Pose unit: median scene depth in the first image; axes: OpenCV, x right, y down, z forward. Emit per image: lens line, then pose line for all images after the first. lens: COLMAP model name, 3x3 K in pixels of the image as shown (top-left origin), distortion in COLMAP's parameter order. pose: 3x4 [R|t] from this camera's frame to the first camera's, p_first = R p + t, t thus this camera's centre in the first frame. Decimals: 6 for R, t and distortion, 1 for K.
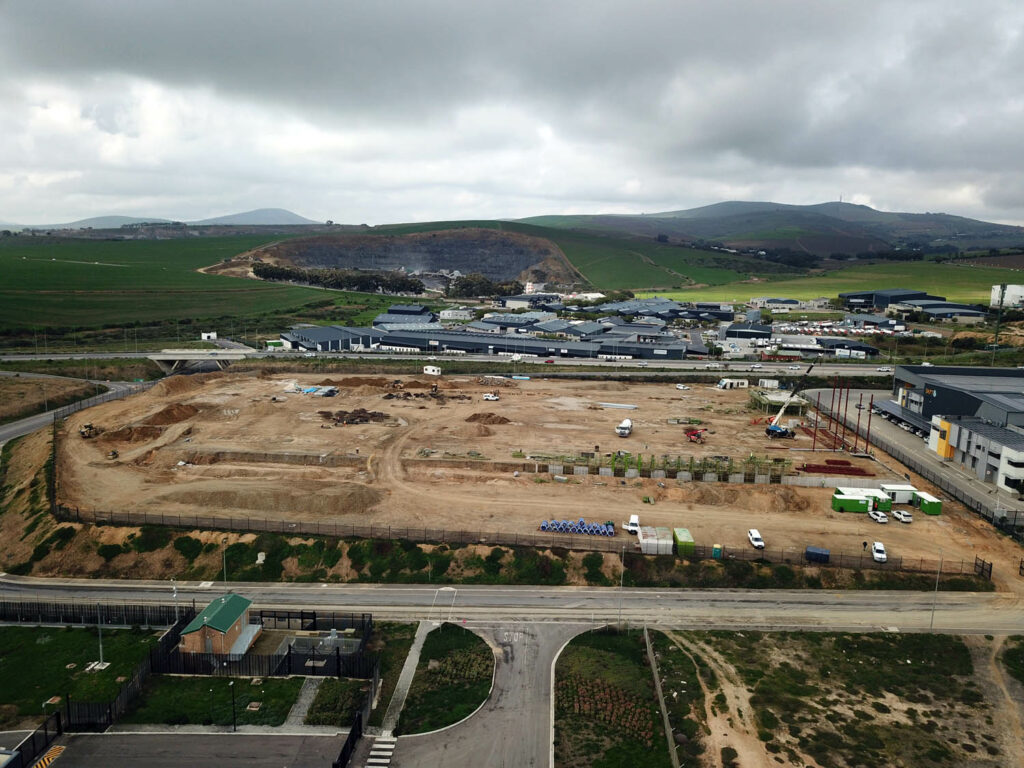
lens RADIAL K [[777.7, 0, 512.0], [0, 777.7, 384.0], [0, 0, 1]] dist [0.001075, 0.005360]
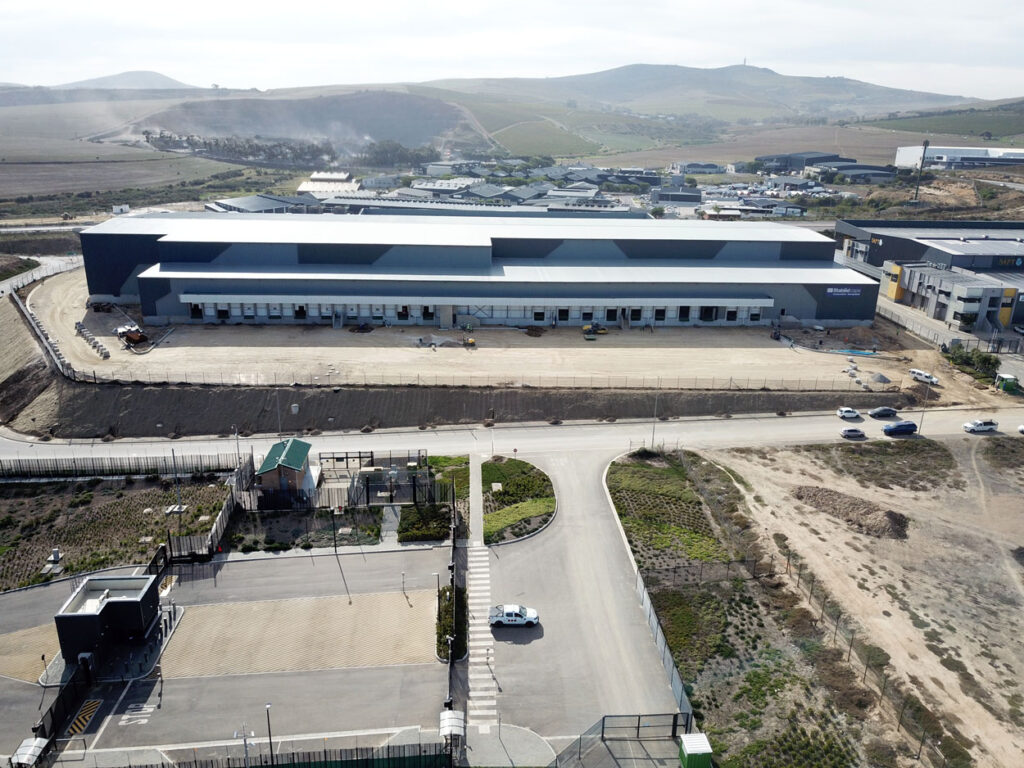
lens RADIAL K [[781.5, 0, 512.0], [0, 781.5, 384.0], [0, 0, 1]] dist [-0.001620, 0.007446]
pose [[0.992425, -0.044511, 0.114502, -0.109442], [0.025926, 0.986947, 0.158947, 0.024121], [-0.120082, -0.154774, 0.980625, -0.027383]]
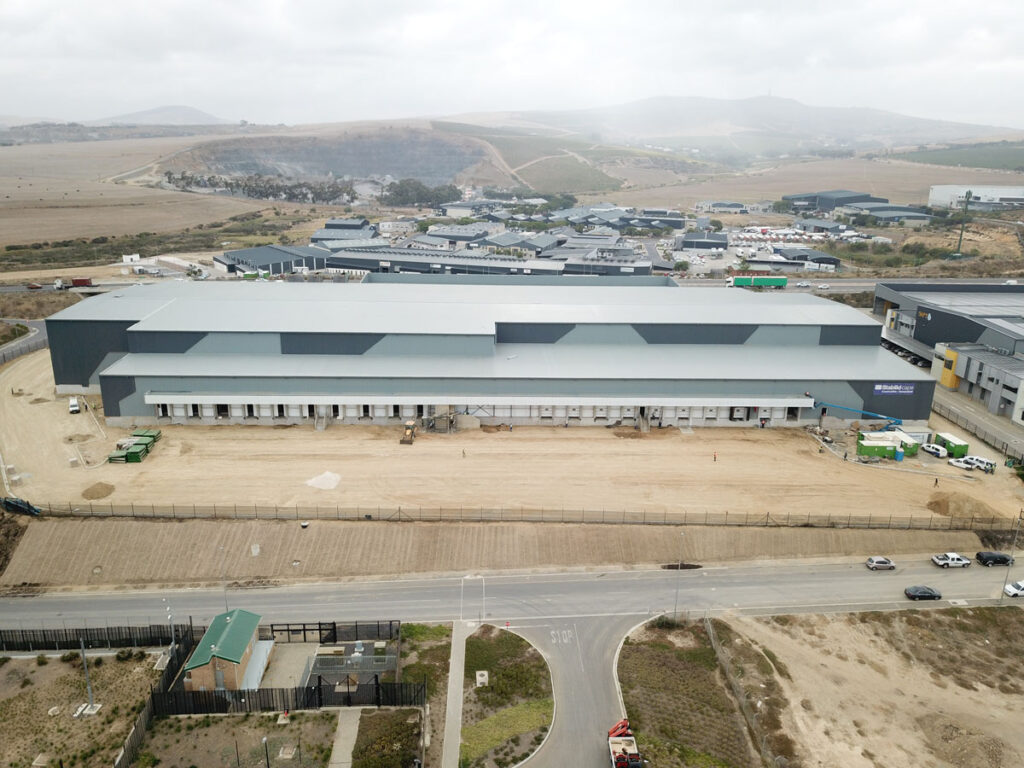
lens RADIAL K [[781.5, 0, 512.0], [0, 781.5, 384.0], [0, 0, 1]] dist [-0.001620, 0.007446]
pose [[0.995708, -0.036110, 0.085212, -0.071840], [0.025434, 0.992057, 0.123195, -0.045505], [-0.088983, -0.120499, 0.988717, 0.087780]]
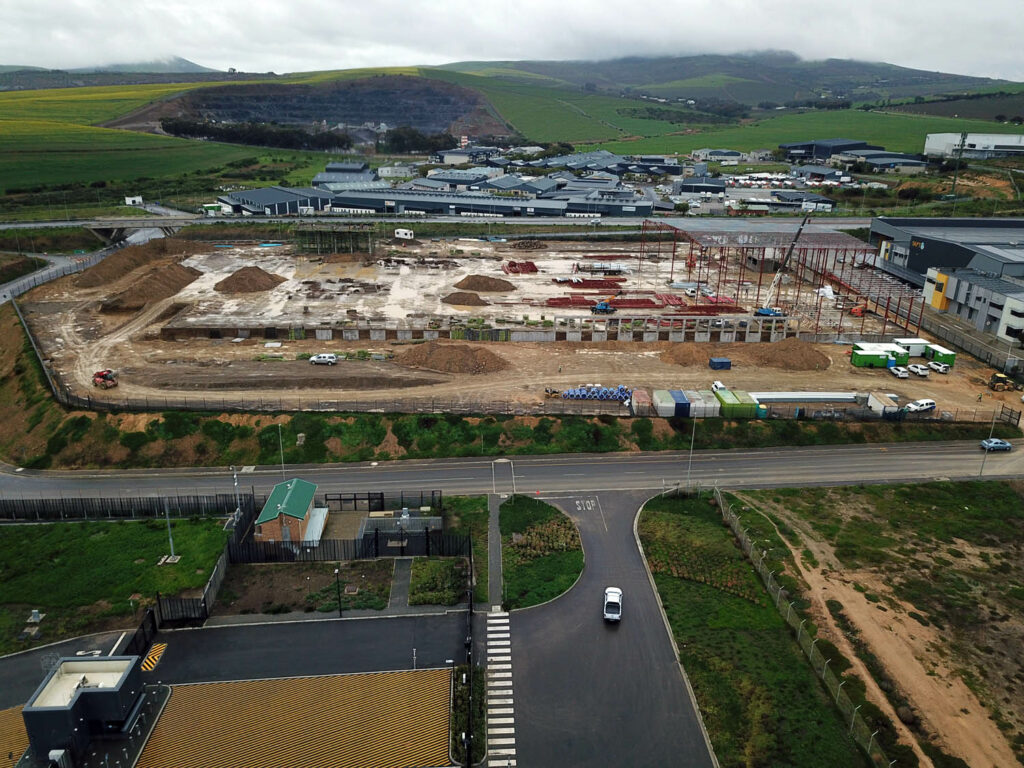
lens RADIAL K [[781.5, 0, 512.0], [0, 781.5, 384.0], [0, 0, 1]] dist [-0.001620, 0.007446]
pose [[0.994774, -0.040524, 0.093716, -0.107002], [0.023297, 0.983739, 0.178086, -0.005880], [-0.099409, -0.174972, 0.979542, 0.032154]]
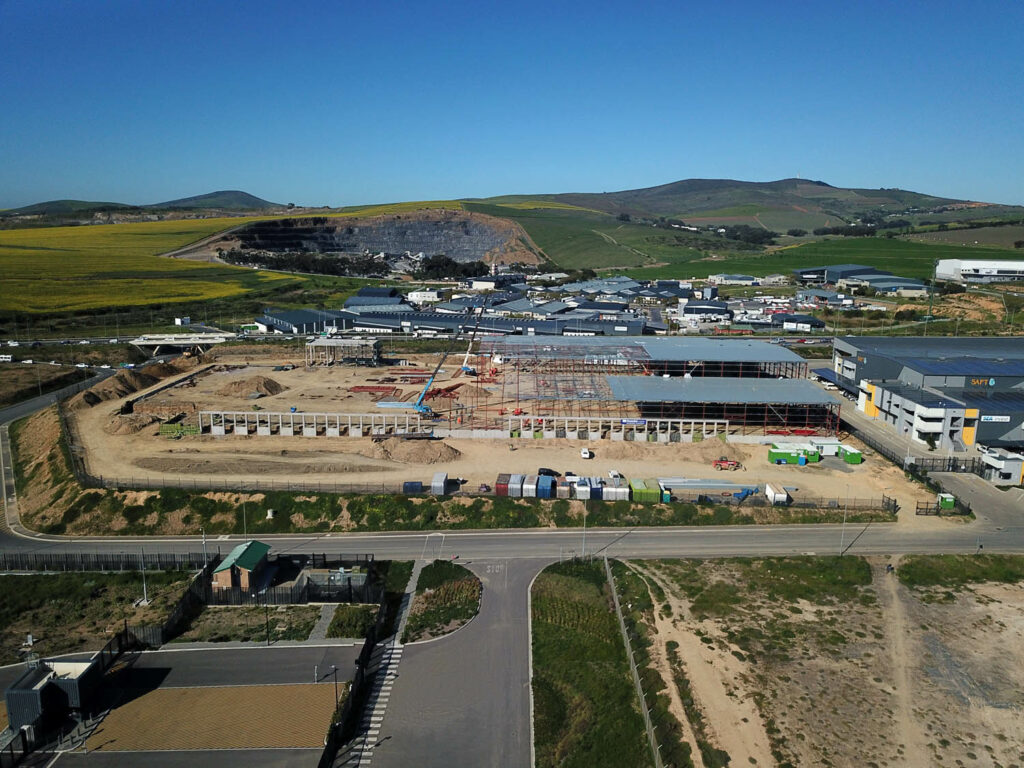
lens RADIAL K [[776.2, 0, 512.0], [0, 776.2, 384.0], [0, 0, 1]] dist [0.004253, -0.000718]
pose [[0.998844, -0.021072, 0.043202, -0.010548], [0.019959, 0.999462, 0.026033, 0.007984], [-0.043727, -0.025141, 0.998727, -0.102396]]
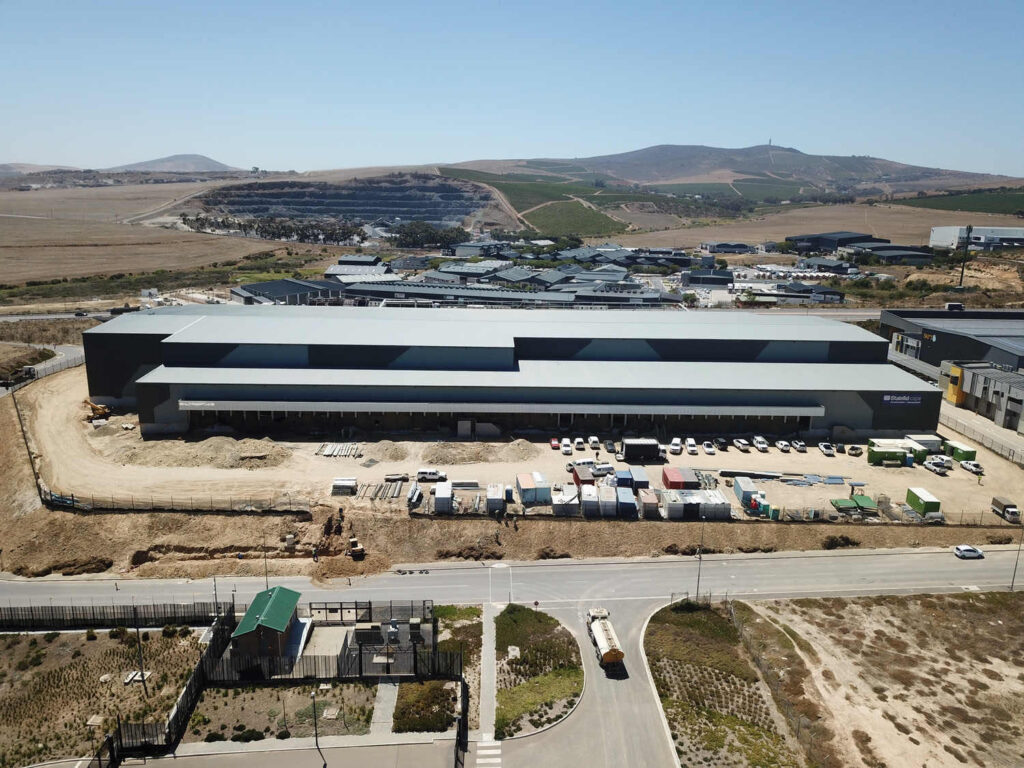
lens RADIAL K [[781.5, 0, 512.0], [0, 781.5, 384.0], [0, 0, 1]] dist [-0.001620, 0.007446]
pose [[0.996225, -0.028937, 0.081841, -0.093445], [0.023516, 0.997514, 0.066435, -0.010513], [-0.083560, -0.064260, 0.994429, 0.055819]]
